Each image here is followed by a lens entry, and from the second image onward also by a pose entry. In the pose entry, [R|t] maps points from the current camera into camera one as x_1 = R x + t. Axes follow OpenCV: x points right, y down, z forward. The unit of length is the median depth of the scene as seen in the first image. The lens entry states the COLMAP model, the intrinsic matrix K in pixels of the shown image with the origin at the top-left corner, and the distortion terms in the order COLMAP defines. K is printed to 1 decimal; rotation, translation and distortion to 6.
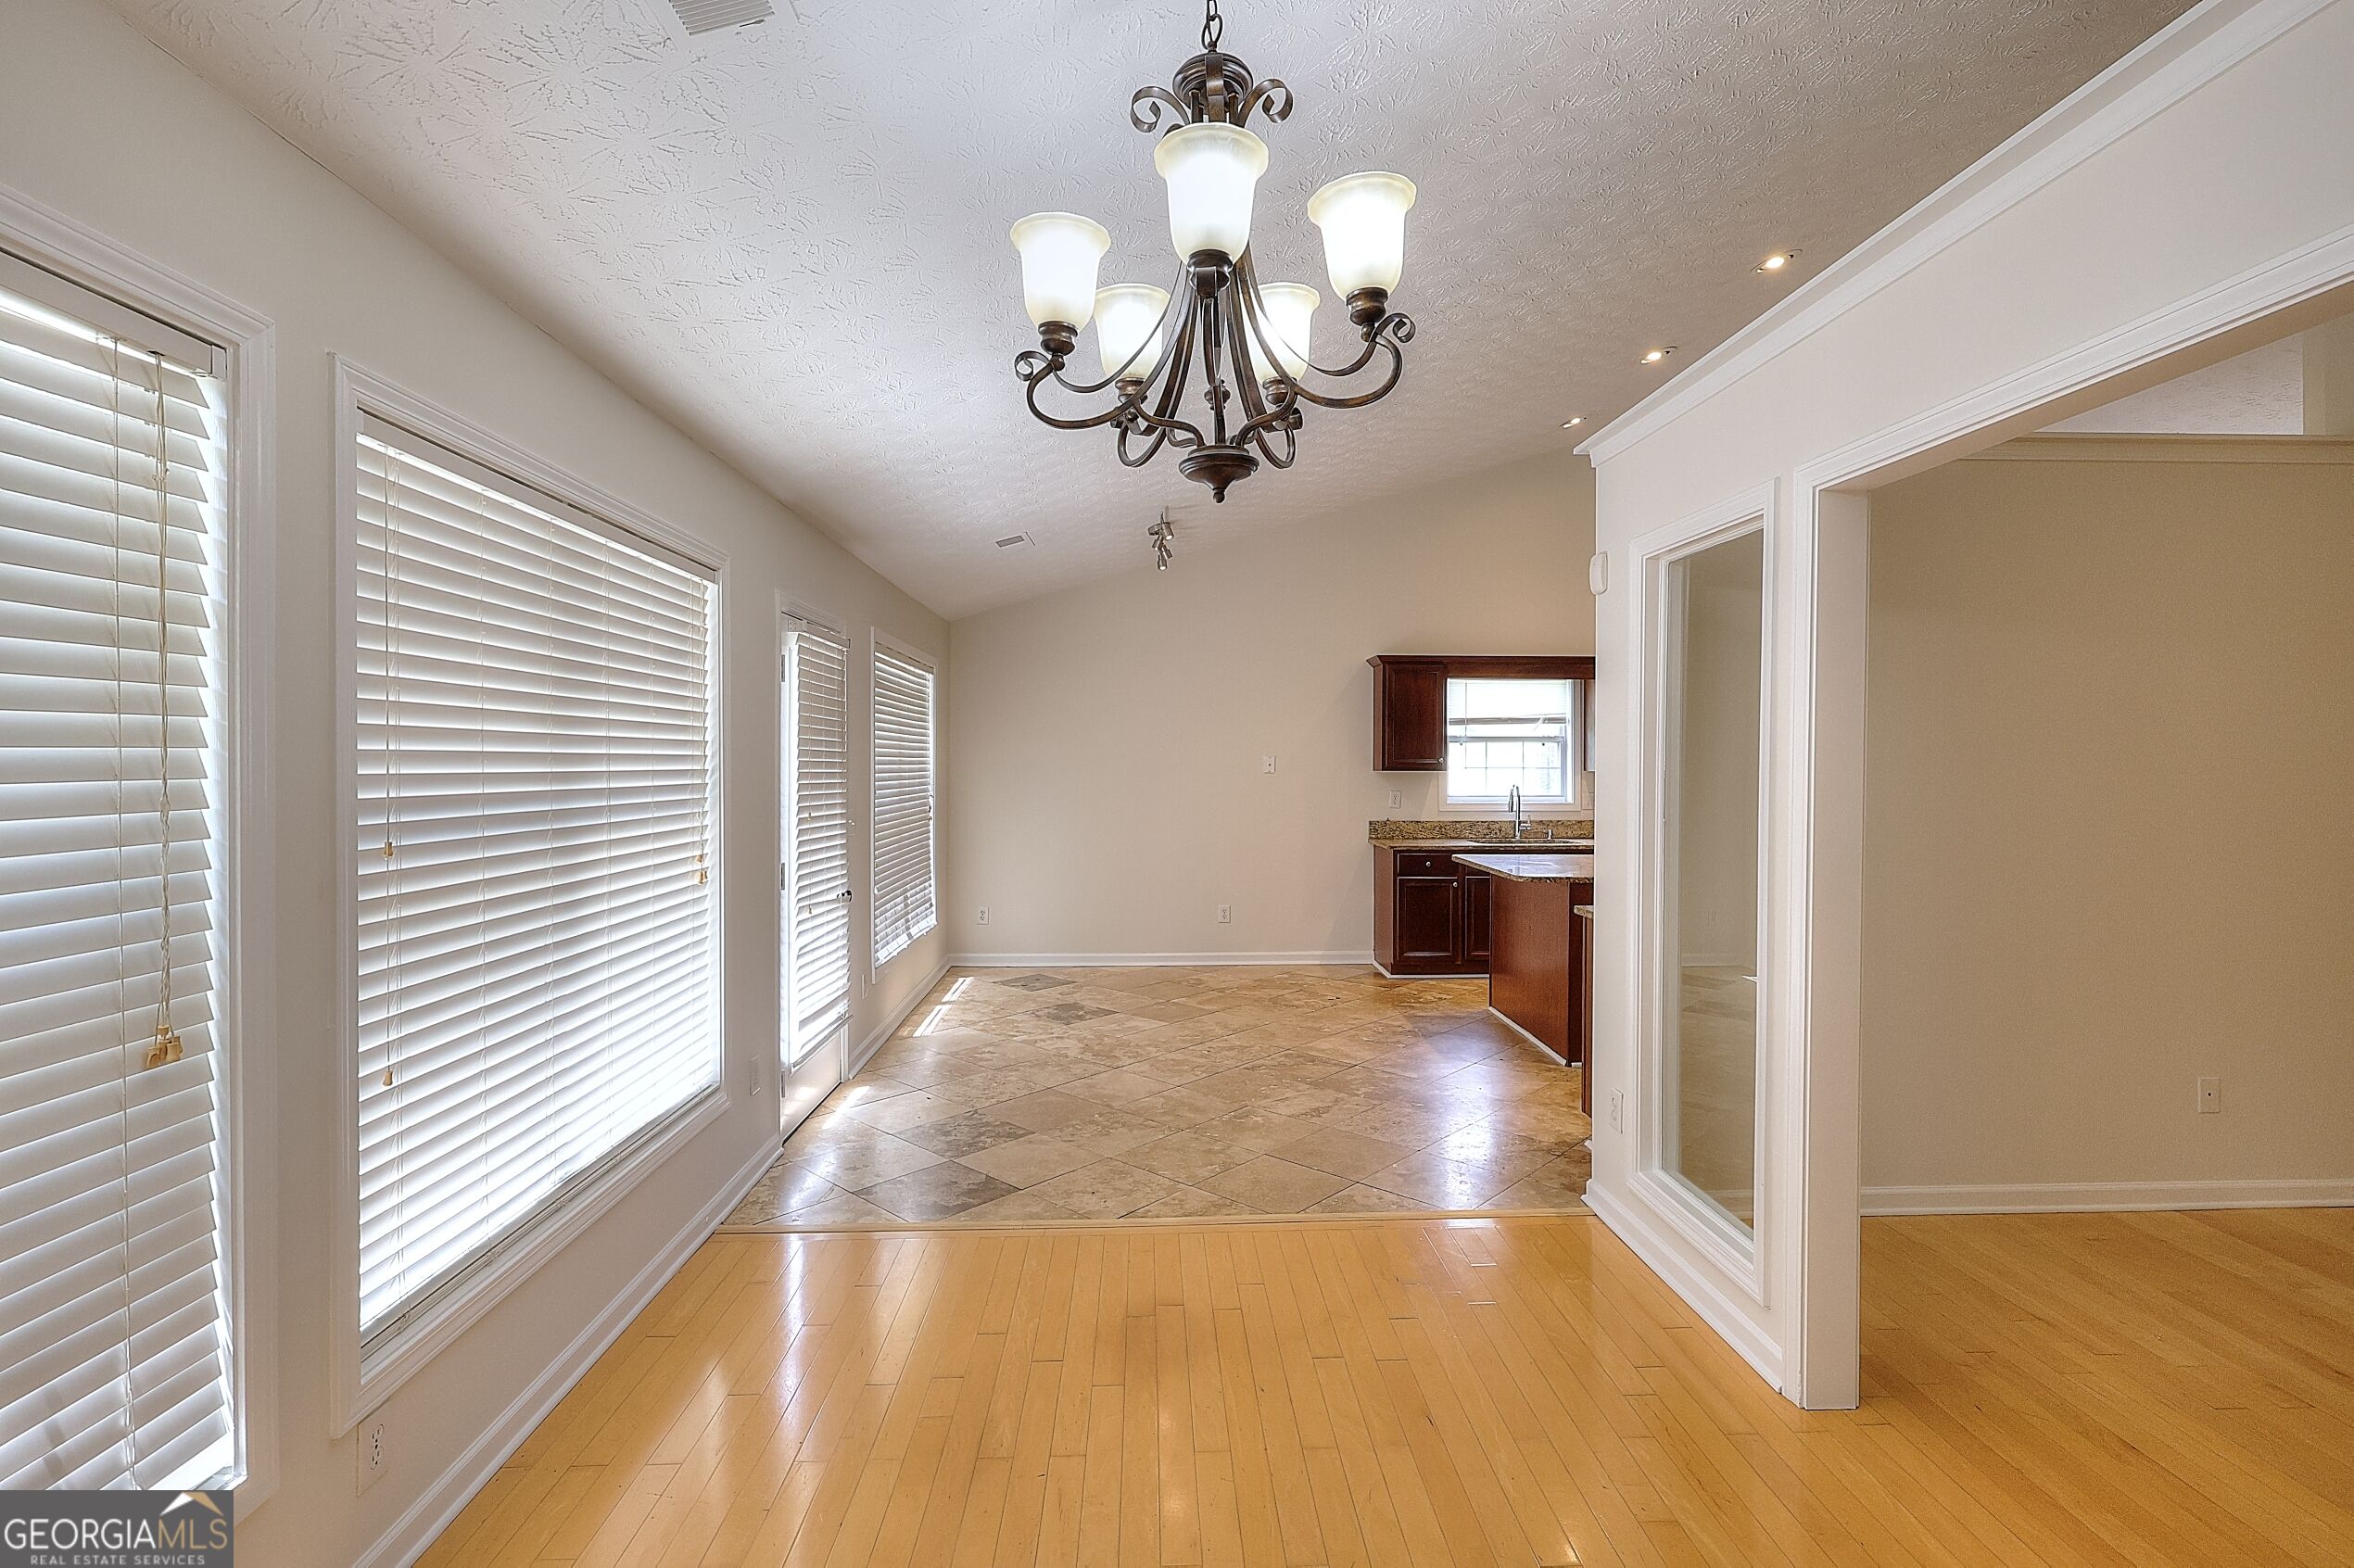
lens RADIAL K [[1090.7, 0, 1179.3], [0, 1090.7, 770.4], [0, 0, 1]] dist [-0.001214, -0.000167]
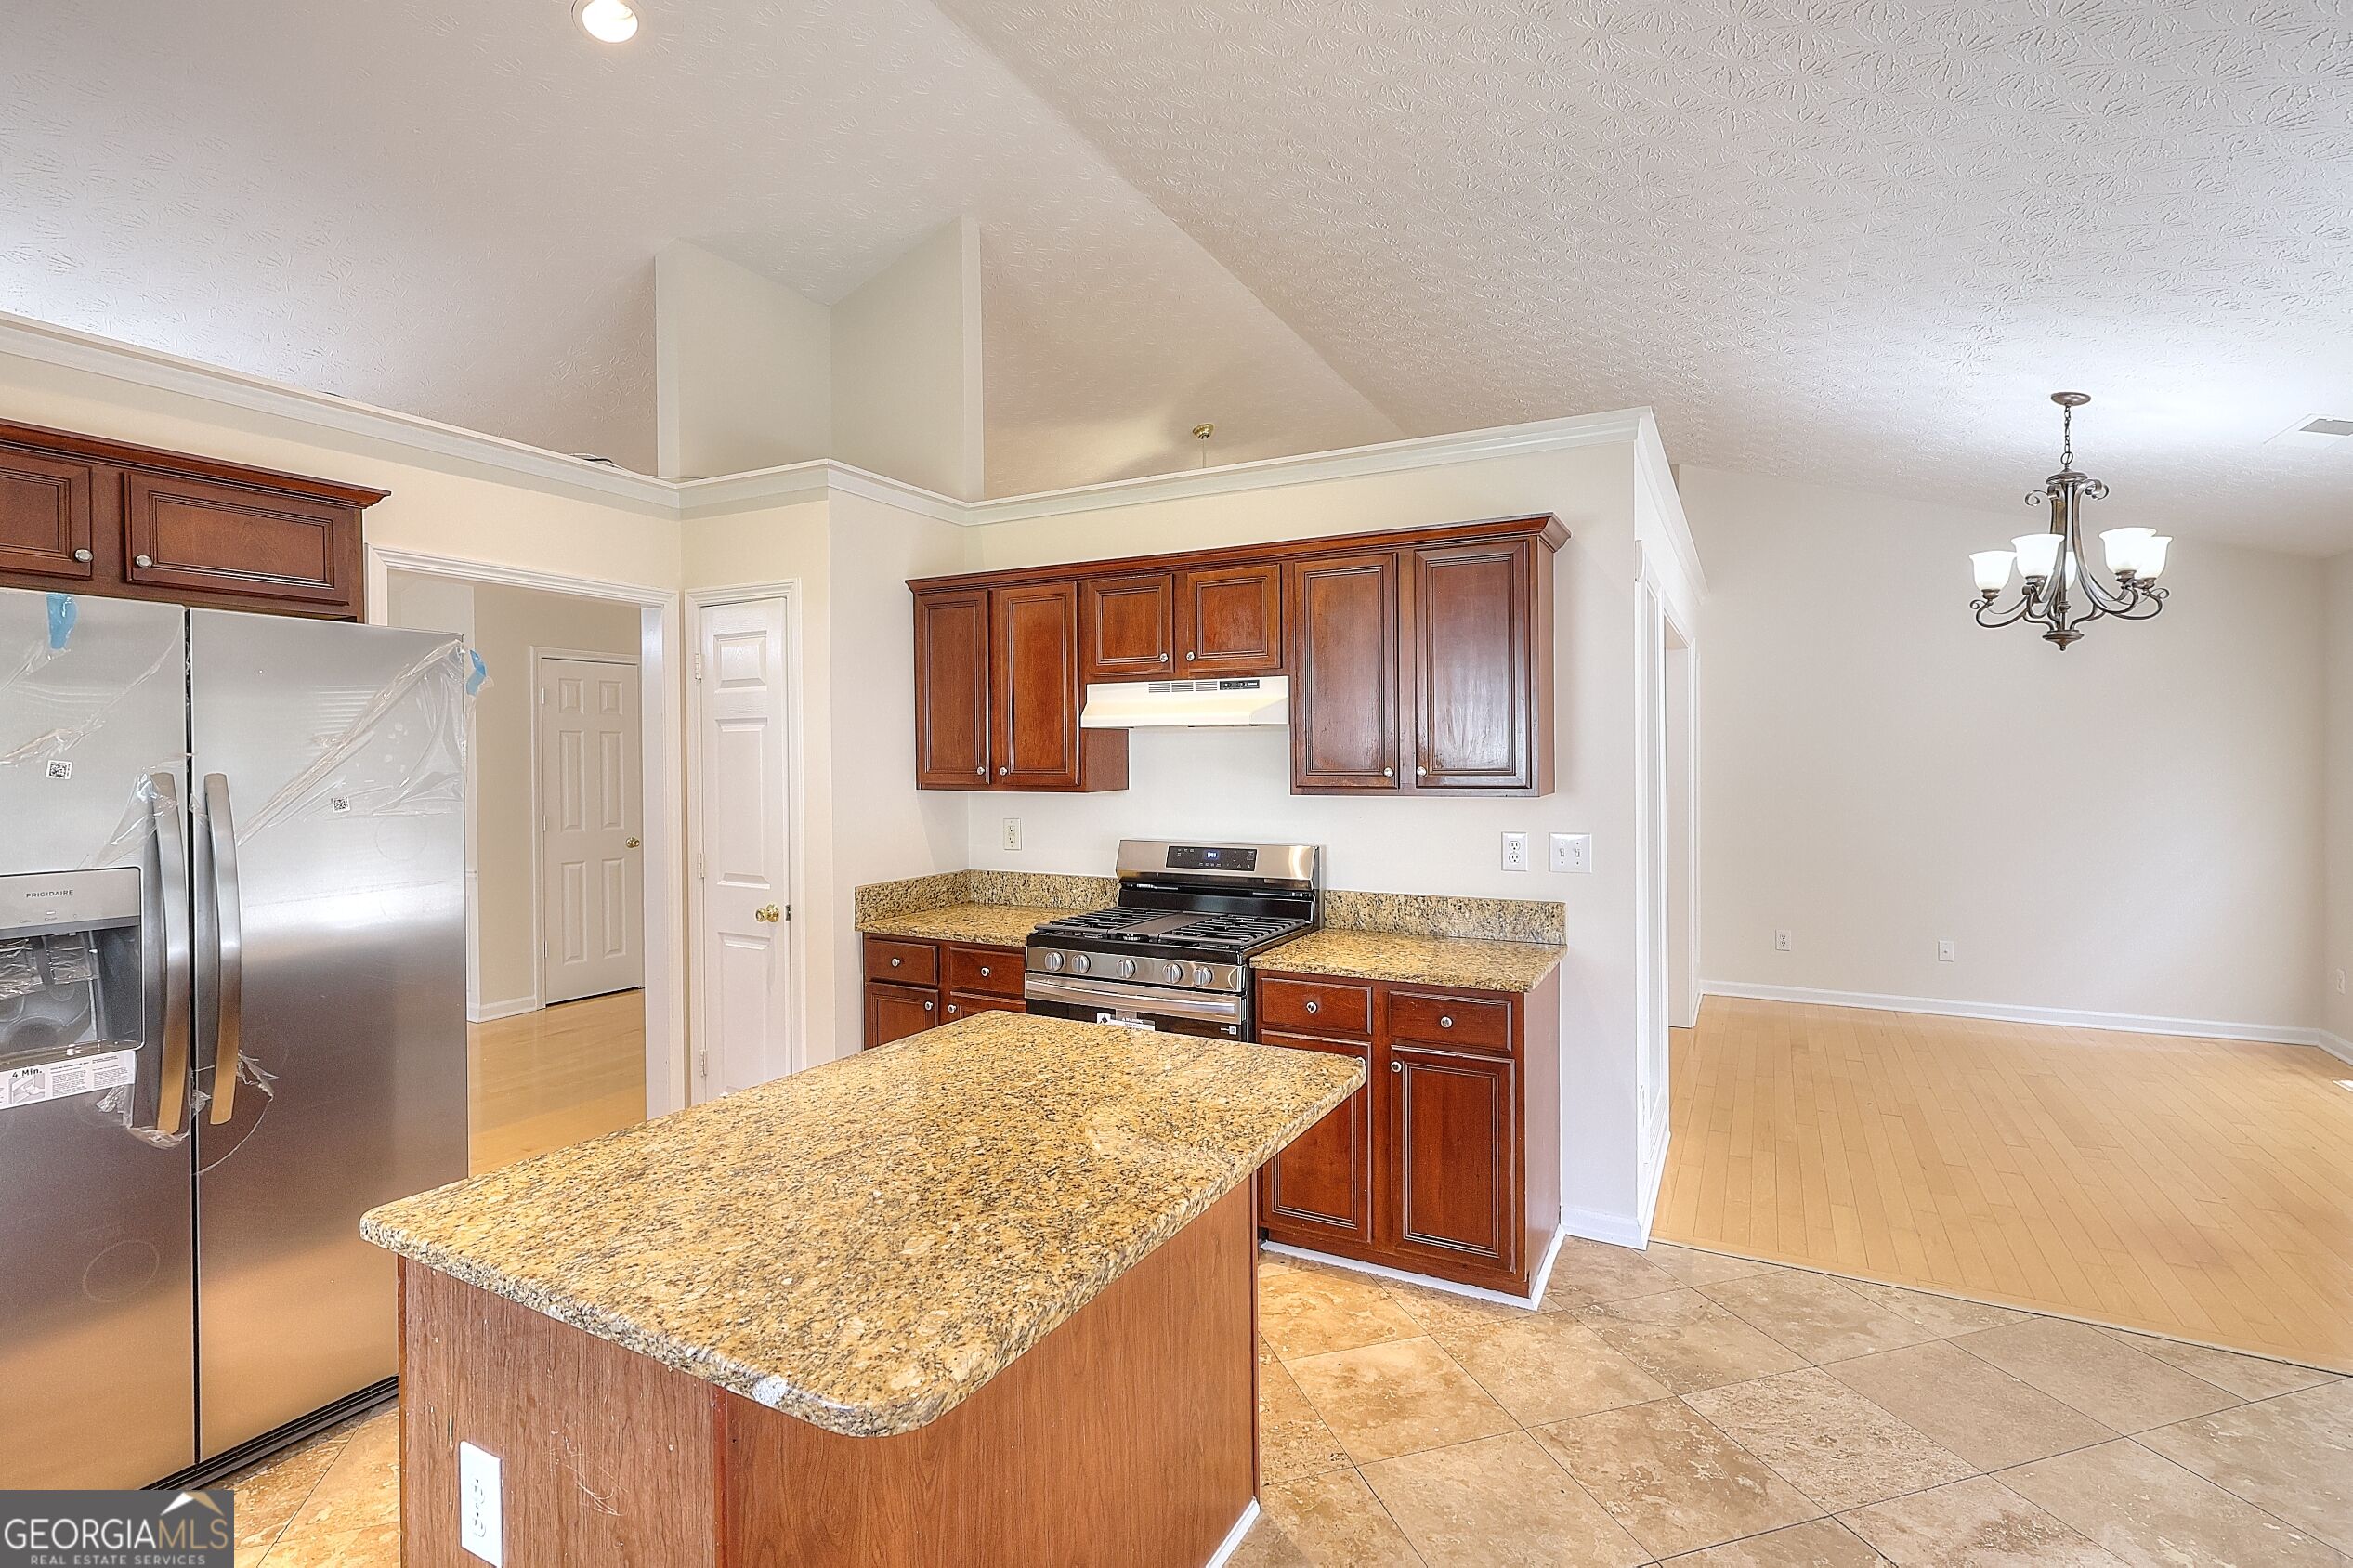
lens RADIAL K [[1093.6, 0, 1177.4], [0, 1093.6, 764.9], [0, 0, 1]] dist [-0.003615, -0.000464]
pose [[-0.867069, 0.001054, 0.498187, 0.118253], [0.008379, 0.999887, 0.012469, -0.008295], [-0.498118, 0.014986, -0.866980, 0.911160]]
